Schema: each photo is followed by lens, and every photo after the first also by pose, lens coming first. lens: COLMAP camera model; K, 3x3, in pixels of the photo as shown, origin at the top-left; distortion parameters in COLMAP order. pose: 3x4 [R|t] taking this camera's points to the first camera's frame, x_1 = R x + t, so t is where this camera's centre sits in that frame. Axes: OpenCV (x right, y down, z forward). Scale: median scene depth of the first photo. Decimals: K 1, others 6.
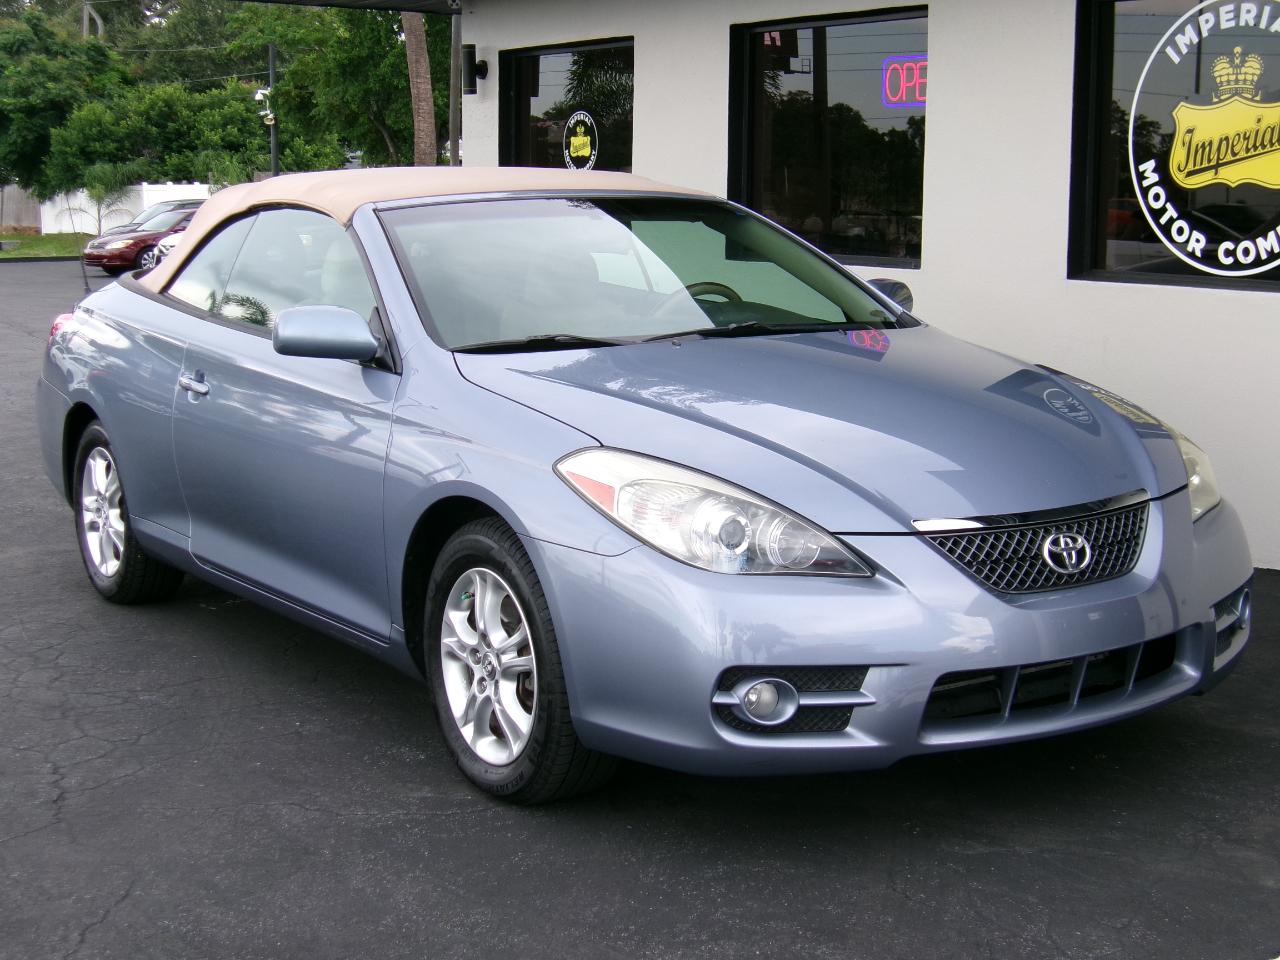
lens RADIAL K [[1950.2, 0, 645.0], [0, 1950.2, 543.8], [0, 0, 1]] dist [-0.103032, -0.064354]
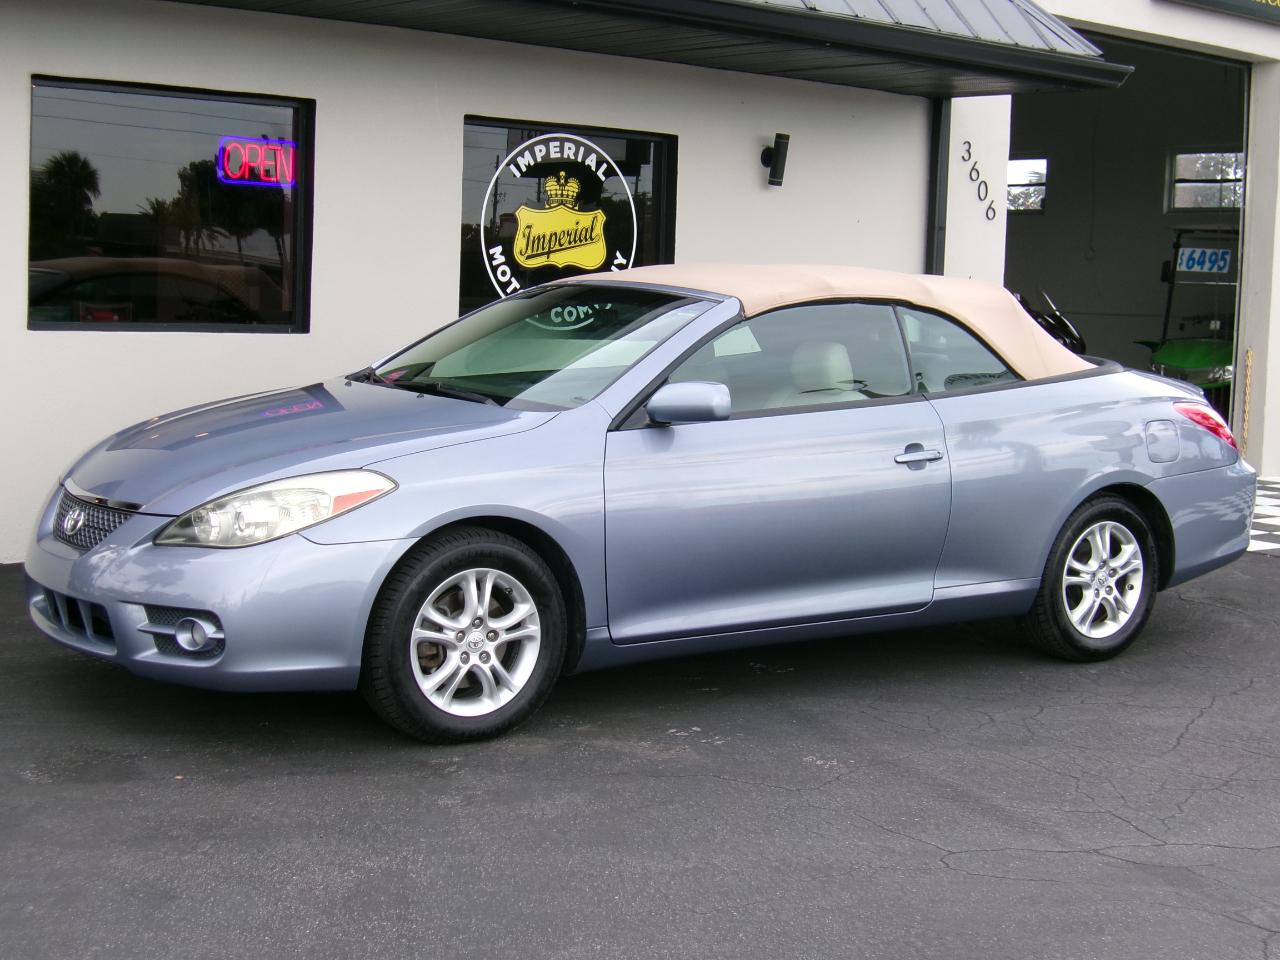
lens RADIAL K [[1967.0, 0, 631.9], [0, 1967.0, 534.3], [0, 0, 1]] dist [-0.094698, -0.119808]
pose [[-0.091265, -0.133874, 0.986787, -1.191759], [0.142833, 0.978917, 0.146017, -0.196352], [-0.985530, 0.154272, -0.070219, 1.078312]]
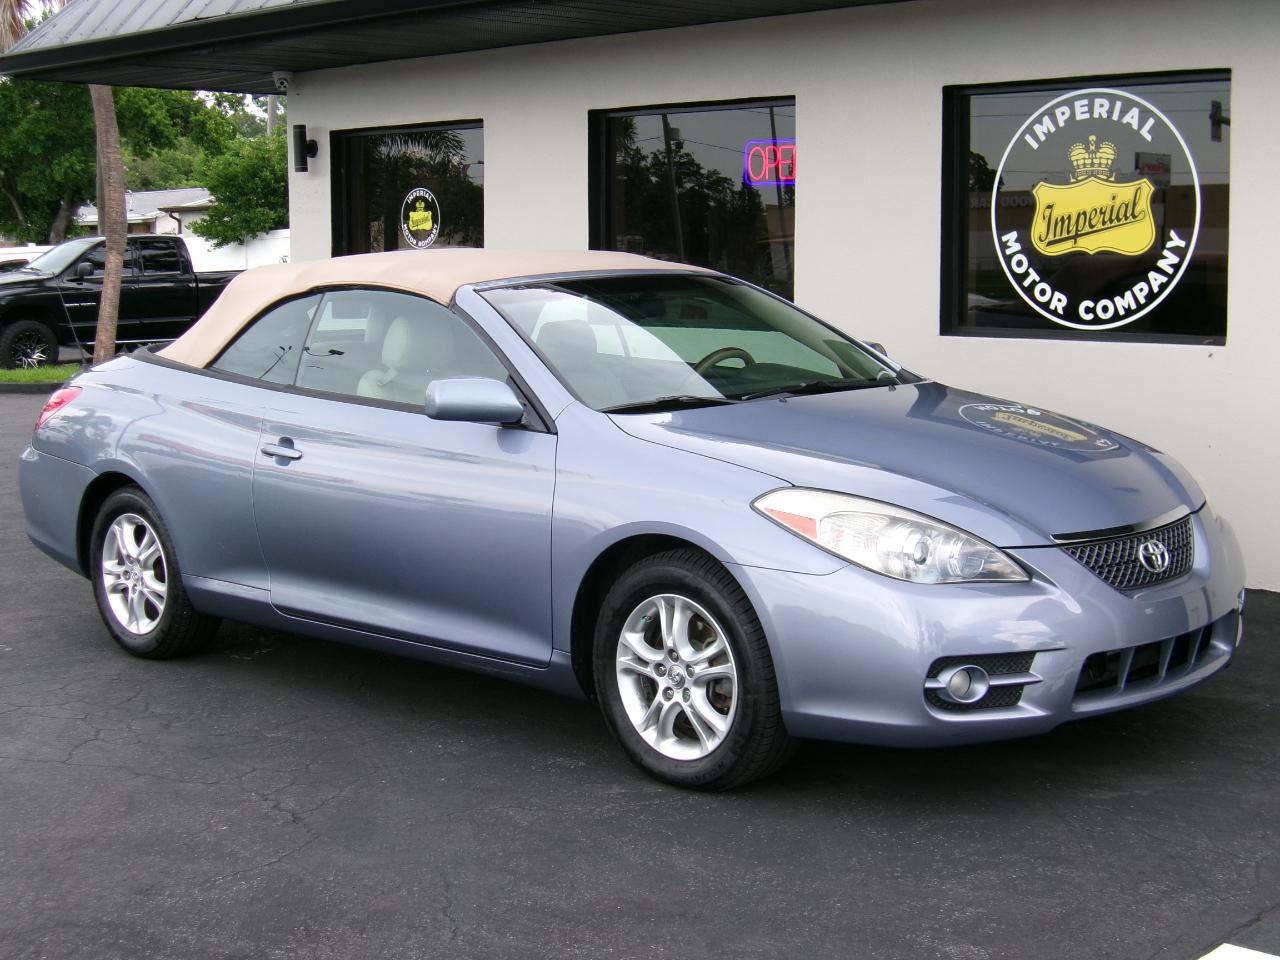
lens RADIAL K [[1950.2, 0, 645.0], [0, 1950.2, 543.8], [0, 0, 1]] dist [-0.103032, -0.064354]
pose [[0.977862, -0.043823, 0.204610, -0.210772], [0.049608, 0.998499, -0.023229, 0.005418], [-0.203285, 0.032865, 0.978568, -0.097378]]
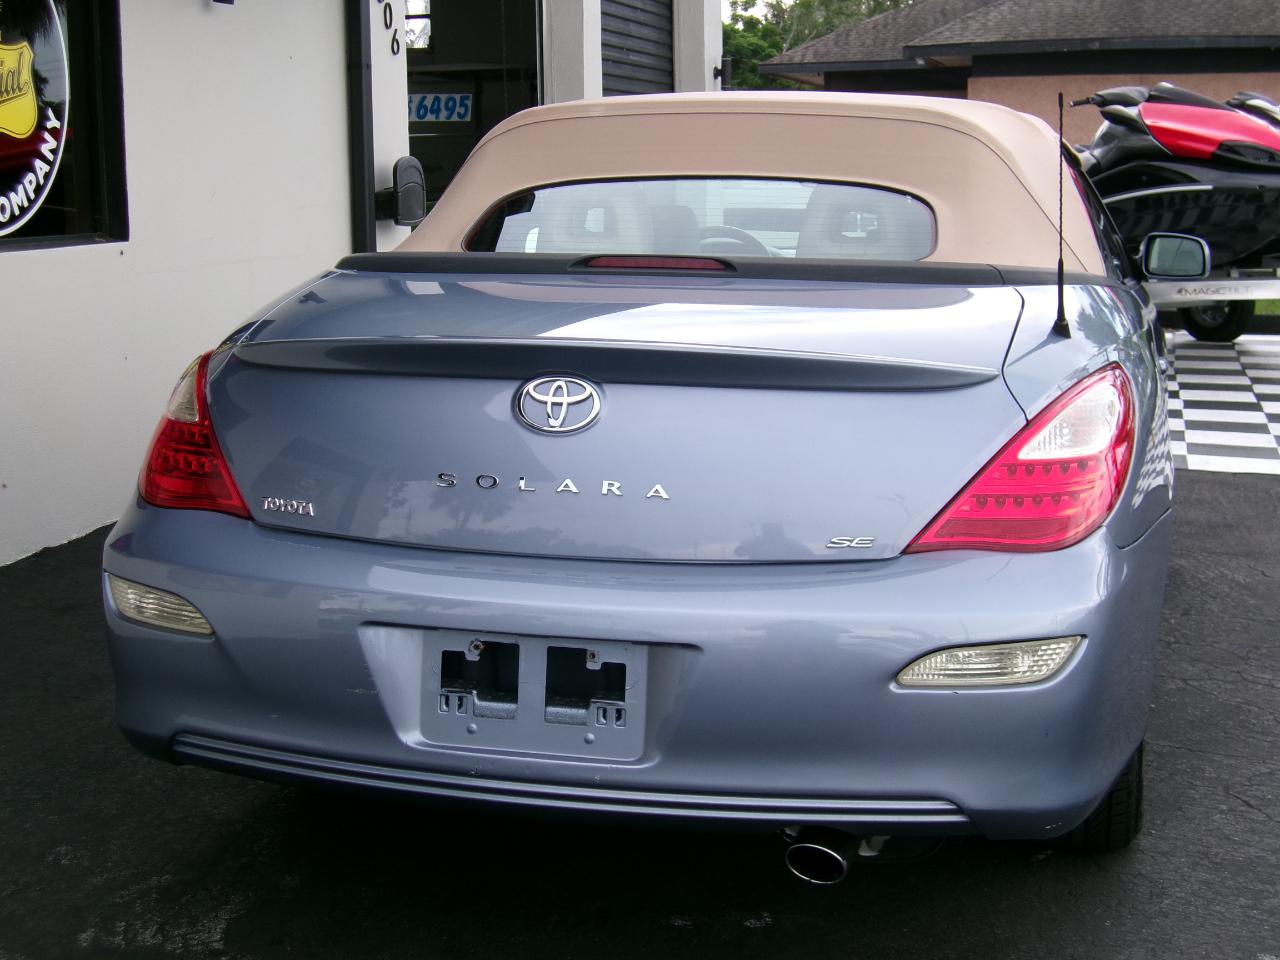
lens RADIAL K [[1955.8, 0, 638.8], [0, 1955.8, 534.9], [0, 0, 1]] dist [-0.101426, -0.074648]
pose [[-0.661607, -0.136877, 0.737252, -0.566152], [0.140157, 0.943298, 0.300907, -0.235842], [-0.736636, 0.302413, -0.604908, 1.363737]]
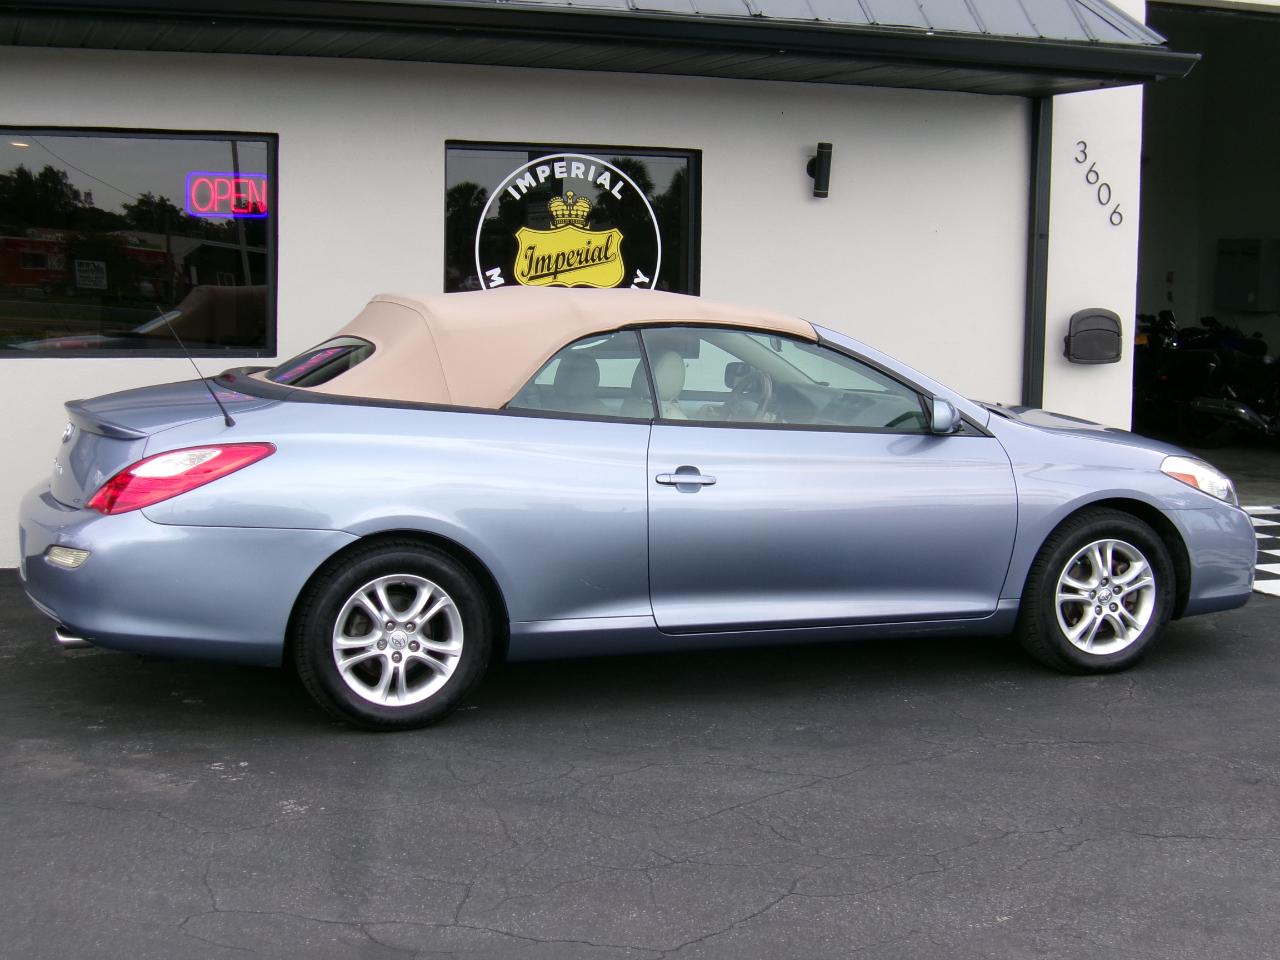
lens RADIAL K [[1955.8, 0, 638.8], [0, 1955.8, 534.9], [0, 0, 1]] dist [-0.101426, -0.074648]
pose [[0.237540, -0.133990, 0.962092, -1.124520], [0.157821, 0.982605, 0.097880, -0.137482], [-0.958471, 0.128588, 0.254554, 0.595489]]
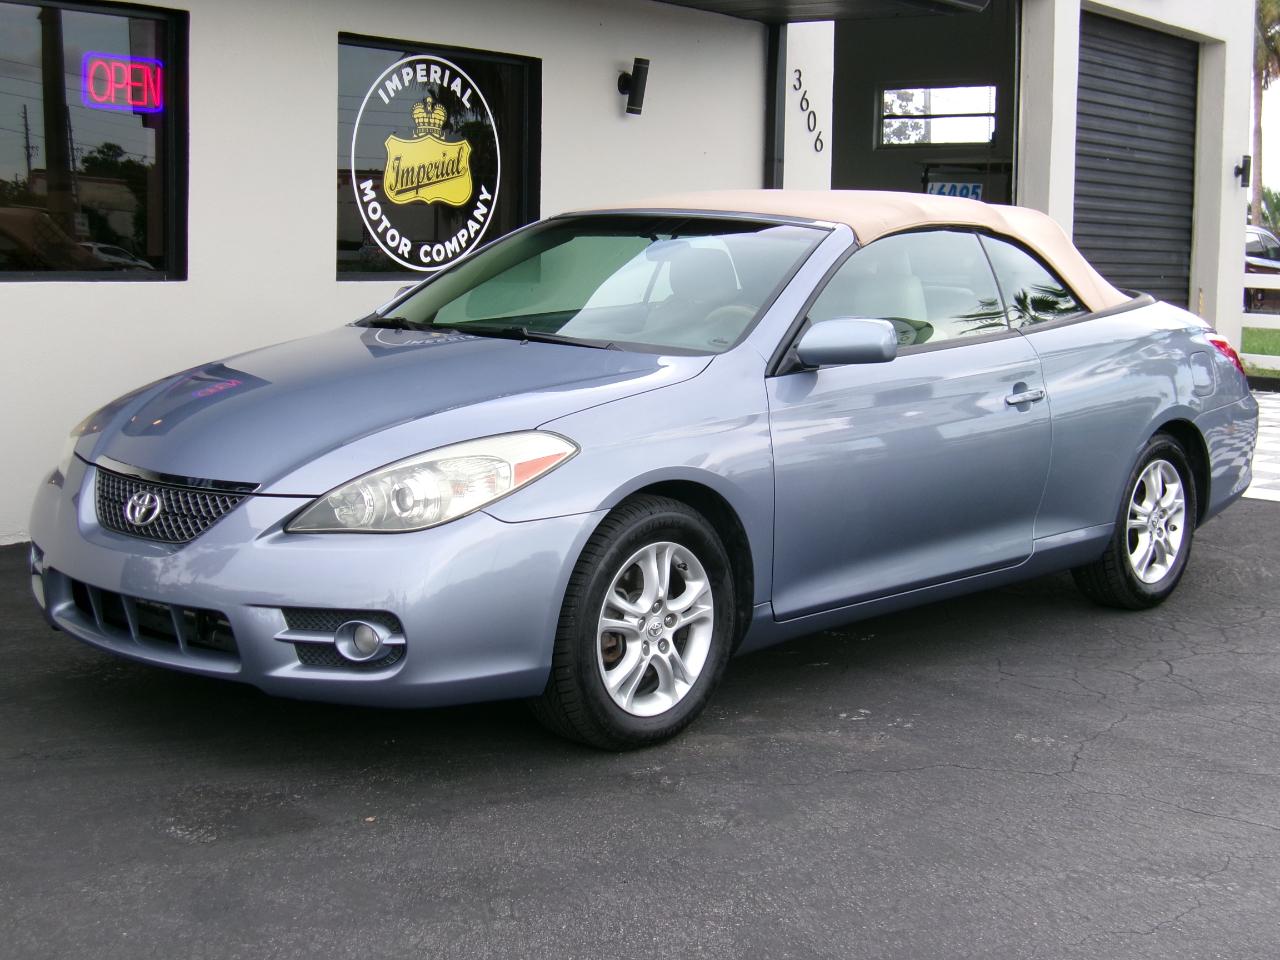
lens RADIAL K [[1967.0, 0, 631.9], [0, 1967.0, 534.3], [0, 0, 1]] dist [-0.094698, -0.119808]
pose [[-0.319562, -0.148186, 0.935907, -1.026713], [0.147108, 0.967962, 0.203491, -0.218297], [-0.936077, 0.202707, -0.287524, 1.297386]]
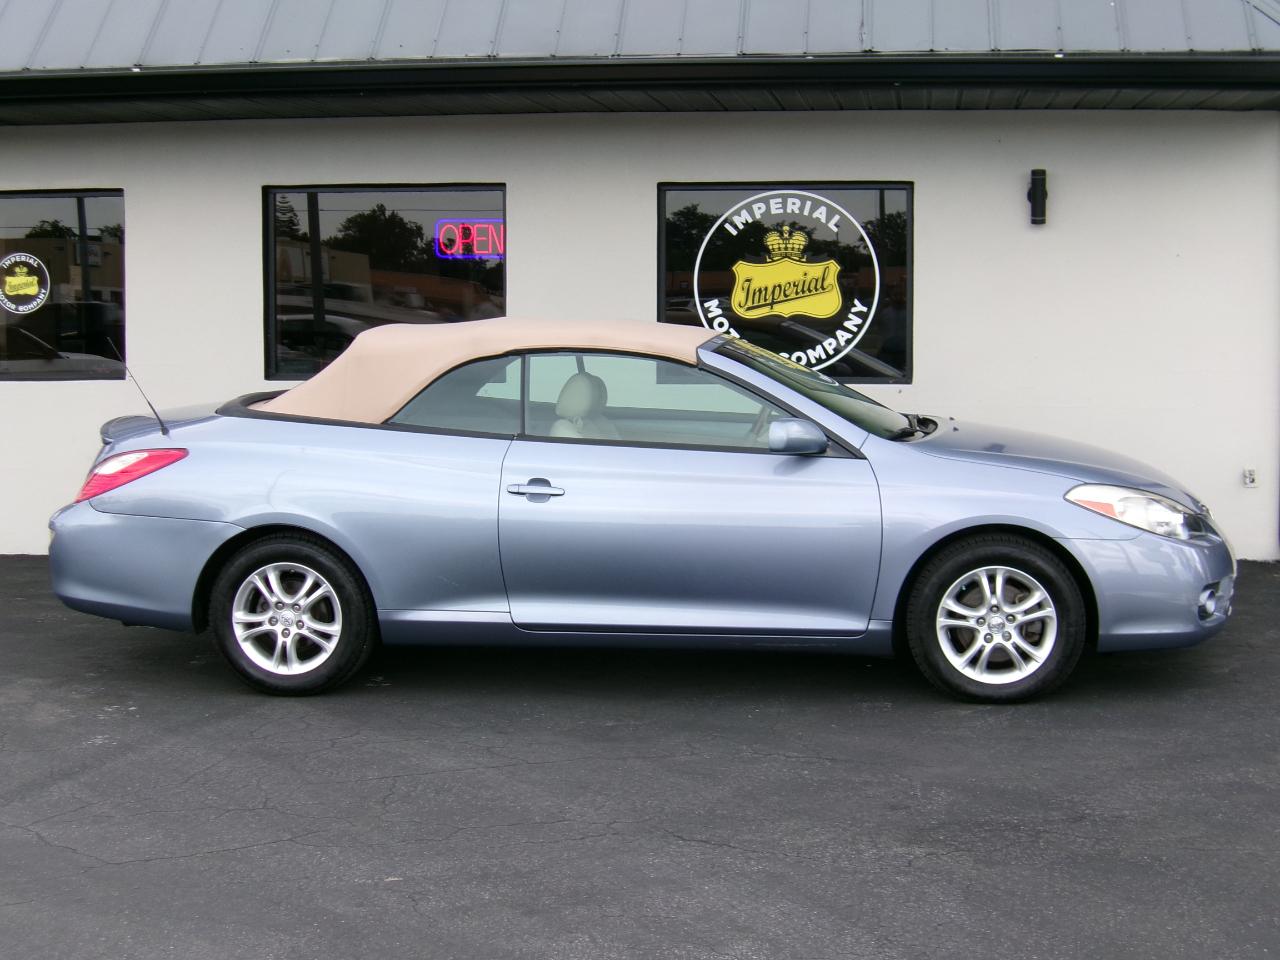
lens RADIAL K [[1955.8, 0, 638.8], [0, 1955.8, 534.9], [0, 0, 1]] dist [-0.101426, -0.074648]
pose [[0.655792, -0.099406, 0.748368, -0.948391], [0.139904, 0.990125, 0.008921, -0.044123], [-0.741865, 0.098849, 0.663224, 0.072906]]
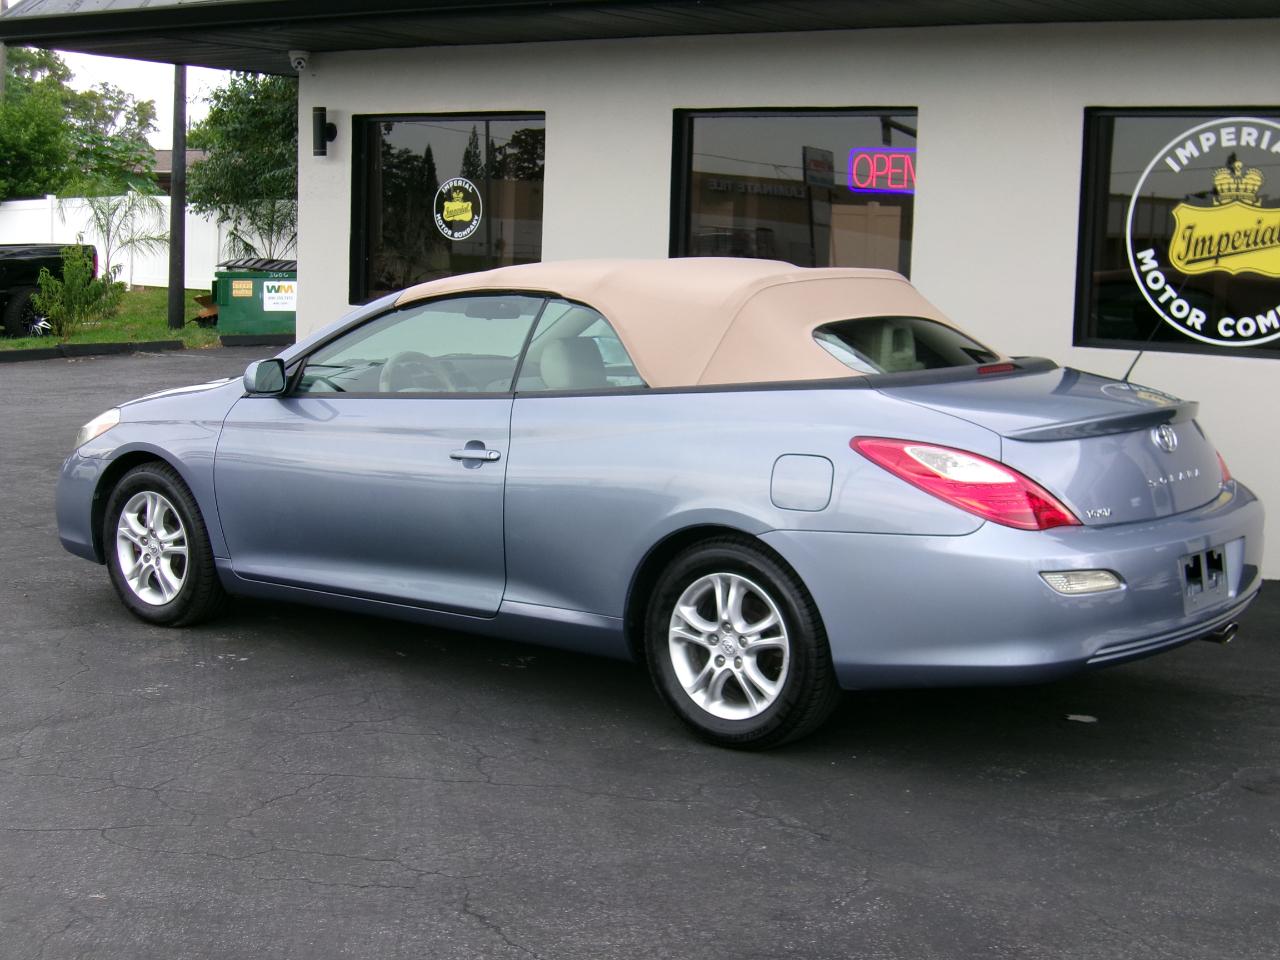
lens RADIAL K [[1955.8, 0, 638.8], [0, 1955.8, 534.9], [0, 0, 1]] dist [-0.101426, -0.074648]
pose [[0.925350, -0.040408, 0.376956, -0.525457], [0.047737, 0.998809, -0.010117, -0.022914], [-0.376098, 0.027356, 0.926176, -0.007462]]
